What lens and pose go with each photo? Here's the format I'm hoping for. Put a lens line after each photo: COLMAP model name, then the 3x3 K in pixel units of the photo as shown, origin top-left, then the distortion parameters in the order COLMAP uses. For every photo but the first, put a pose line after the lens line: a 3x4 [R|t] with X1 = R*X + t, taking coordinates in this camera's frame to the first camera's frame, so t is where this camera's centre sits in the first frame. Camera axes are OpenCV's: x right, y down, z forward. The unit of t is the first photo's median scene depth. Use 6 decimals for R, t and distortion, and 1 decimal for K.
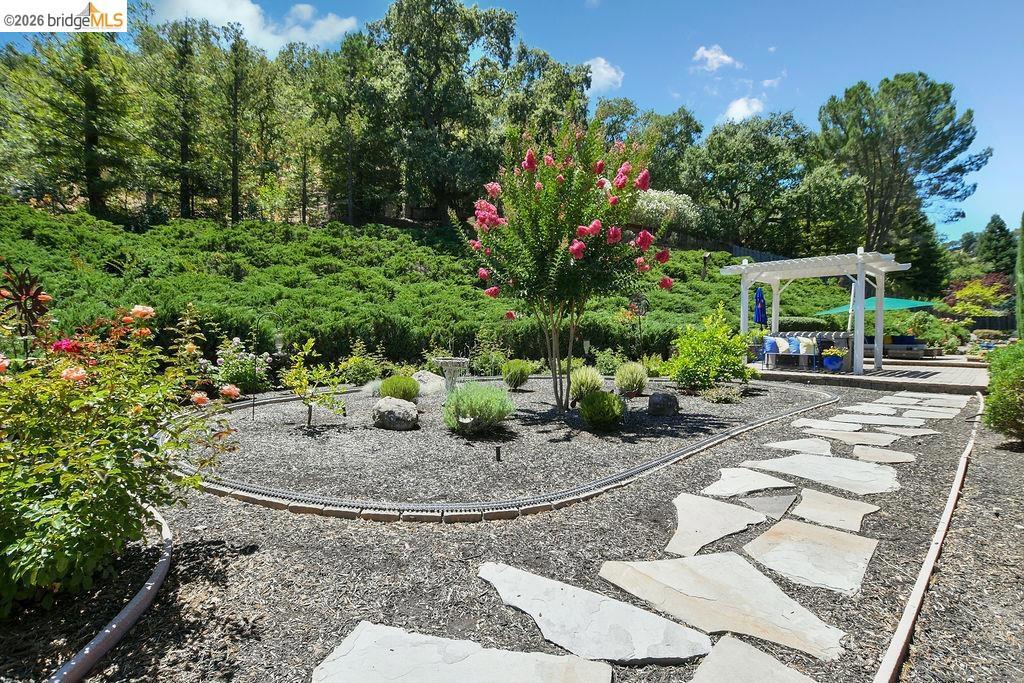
lens RADIAL K [[459.0, 0, 505.6], [0, 459.0, 340.4], [0, 0, 1]] dist [-0.032946, 0.004214]
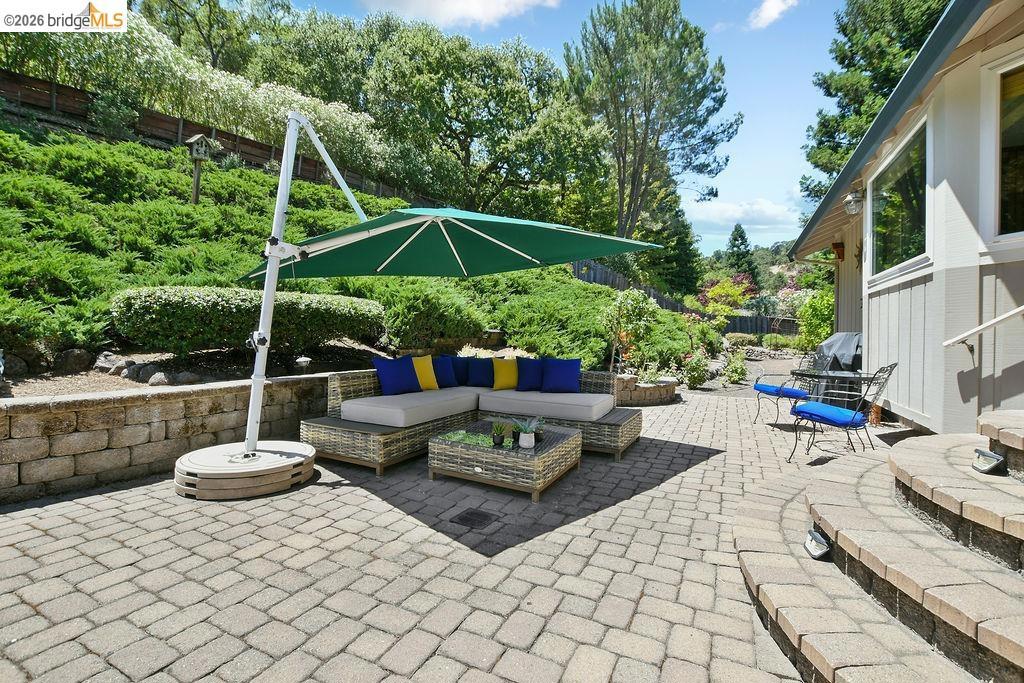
lens RADIAL K [[459.0, 0, 512.7], [0, 459.0, 338.8], [0, 0, 1]] dist [-0.032946, 0.004214]
pose [[0.926991, 0.002146, 0.375077, 0.362531], [-0.002678, 0.999996, 0.000897, -0.011394], [-0.375074, -0.001836, 0.926993, 0.354222]]
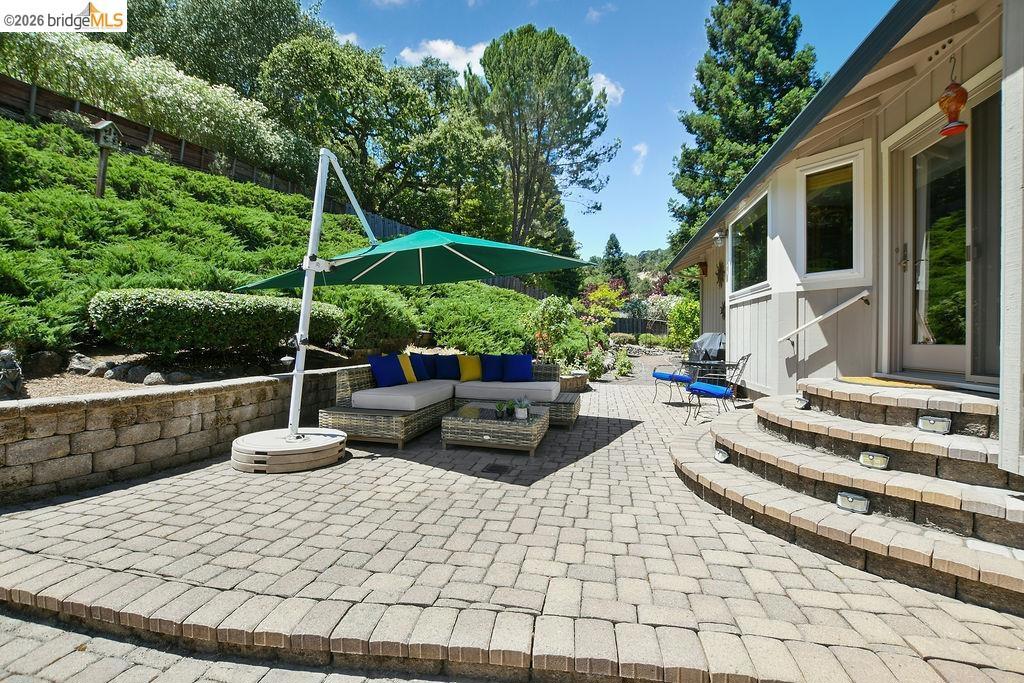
lens RADIAL K [[459.0, 0, 516.3], [0, 459.0, 336.3], [0, 0, 1]] dist [-0.032946, 0.004214]
pose [[0.801011, 0.001321, 0.598648, 0.325051], [0.001615, 0.999989, -0.004368, -0.011417], [-0.598647, 0.004465, 0.801000, 0.339799]]
